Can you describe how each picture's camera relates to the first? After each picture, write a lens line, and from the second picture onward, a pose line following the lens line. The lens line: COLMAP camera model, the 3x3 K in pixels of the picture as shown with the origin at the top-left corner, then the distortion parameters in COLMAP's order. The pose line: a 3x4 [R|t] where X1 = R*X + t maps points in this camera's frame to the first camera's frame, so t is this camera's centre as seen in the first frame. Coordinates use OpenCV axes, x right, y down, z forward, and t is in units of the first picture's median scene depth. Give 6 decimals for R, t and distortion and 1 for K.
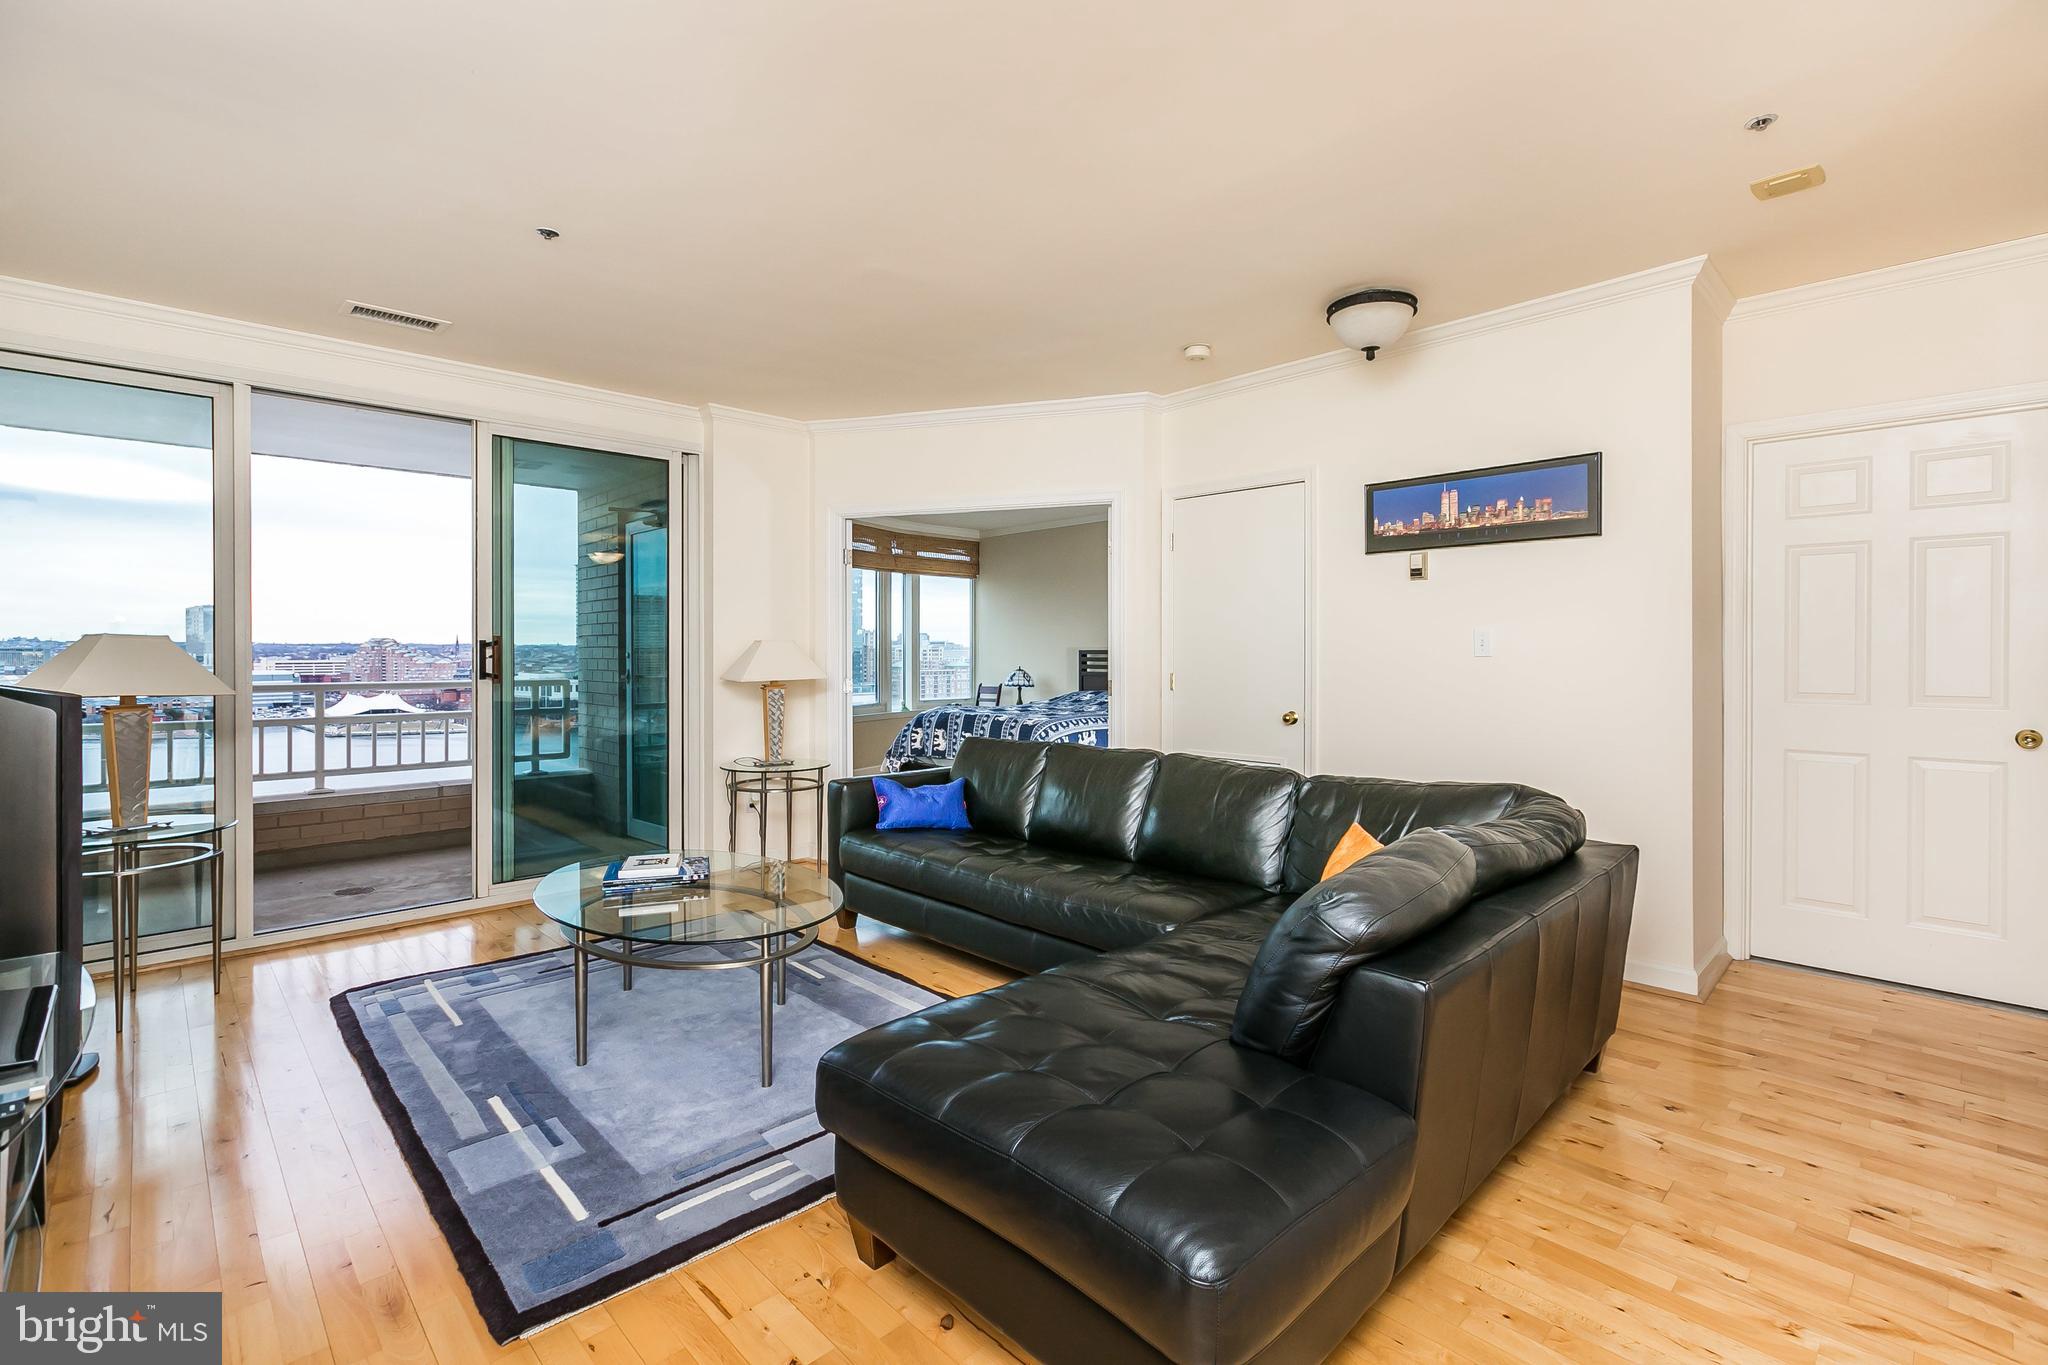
lens RADIAL K [[971.4, 0, 1088.2], [0, 971.4, 651.8], [0, 0, 1]] dist [-0.001458, -0.000488]
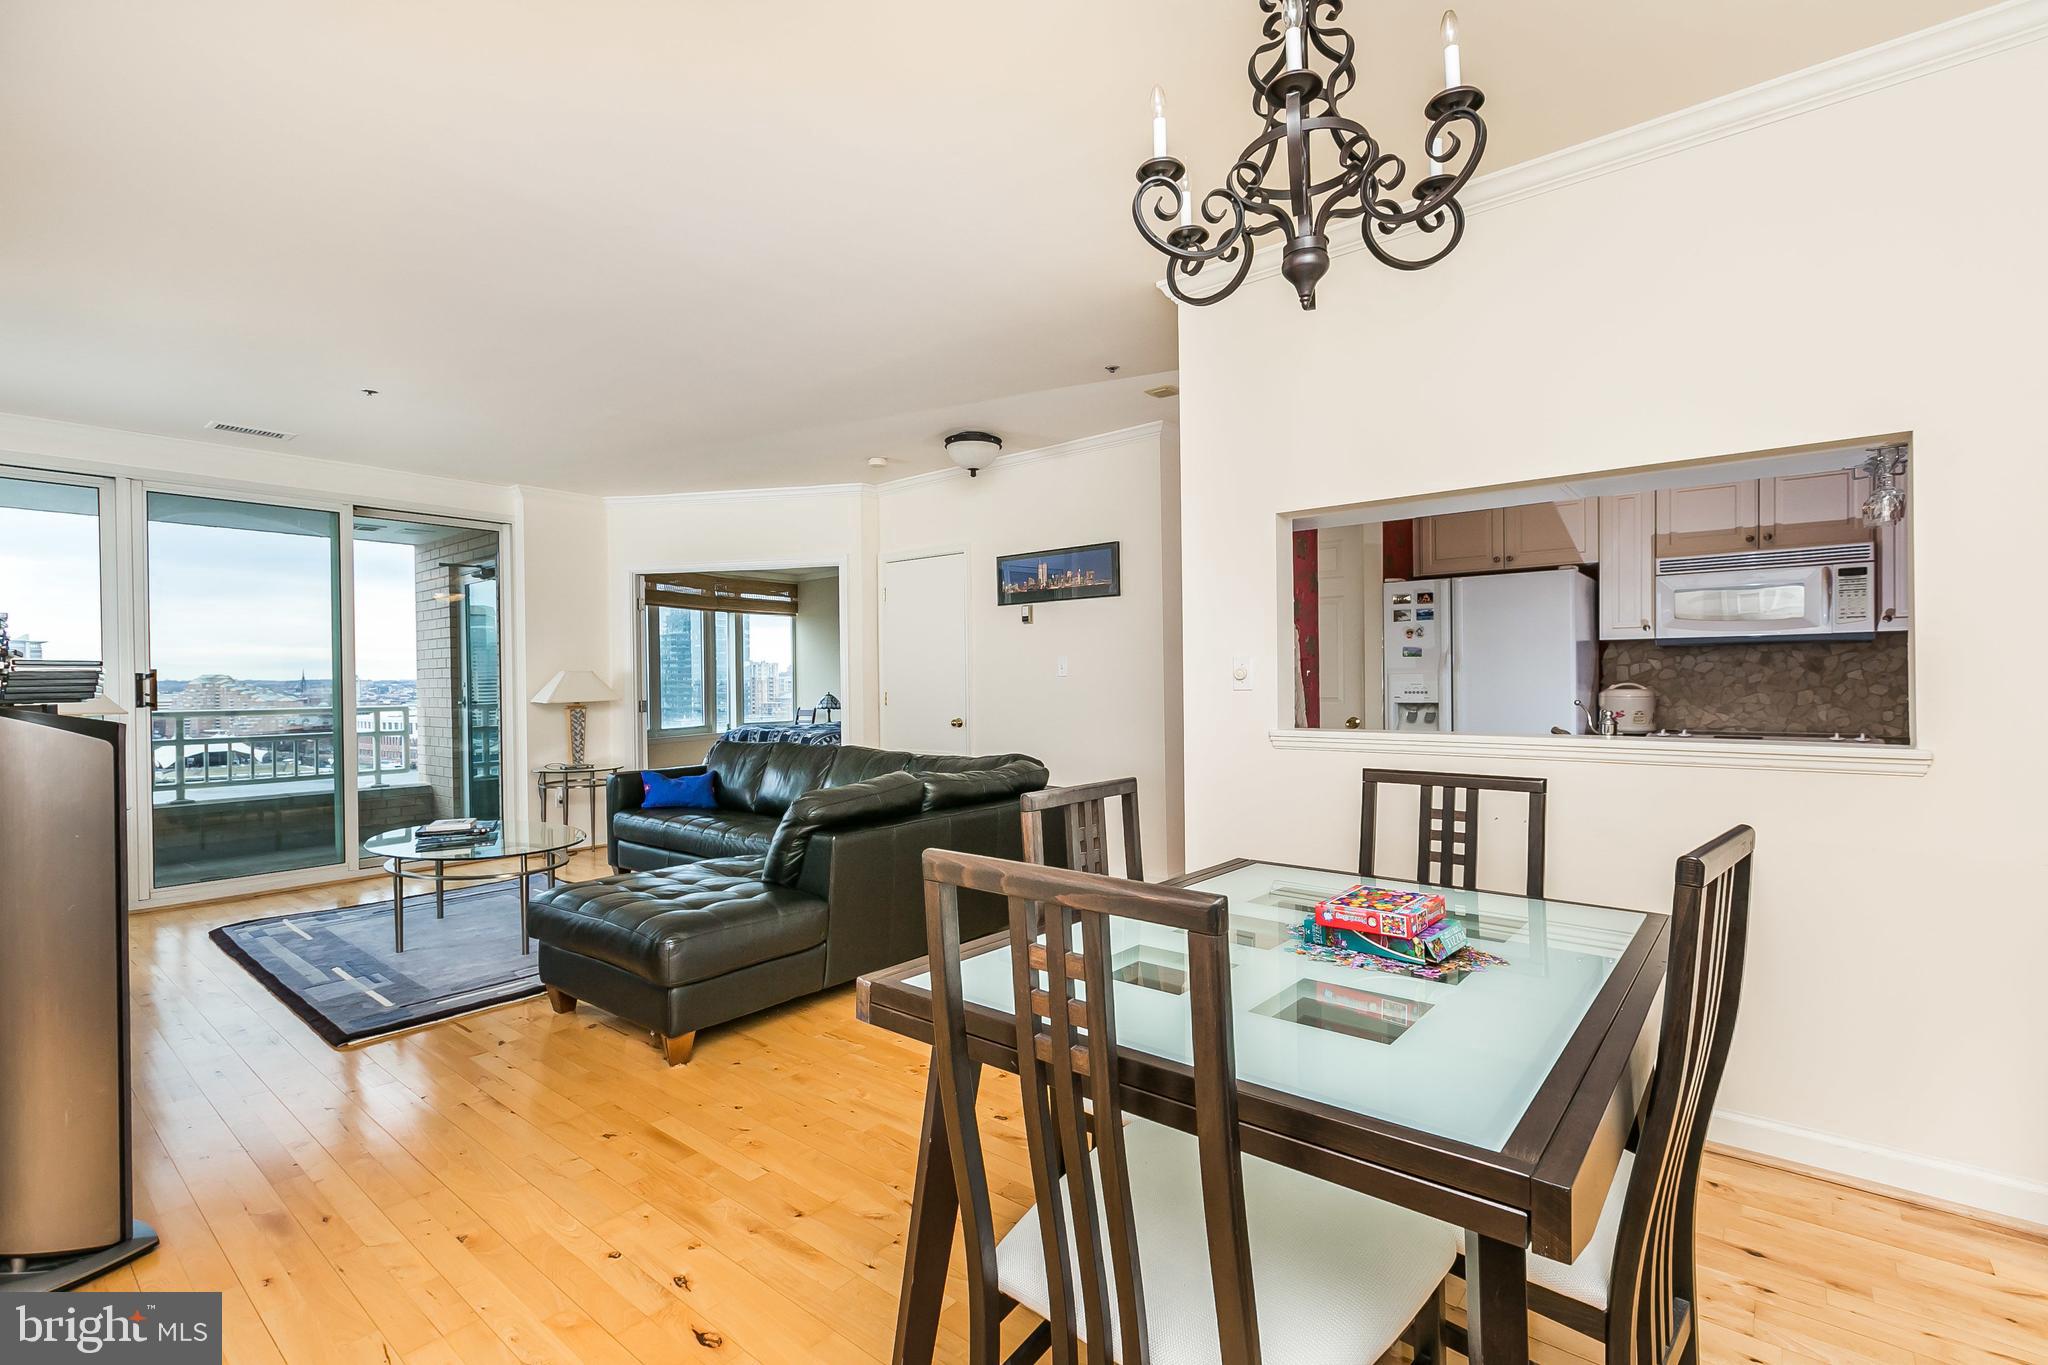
lens RADIAL K [[951.5, 0, 1093.6], [0, 951.5, 681.5], [0, 0, 1]] dist [-0.000876, -0.000753]
pose [[0.993116, -0.010762, 0.116638, 0.272189], [0.010694, 0.999942, 0.001204, 0.011198], [-0.116644, 0.000051, 0.993174, -0.422726]]
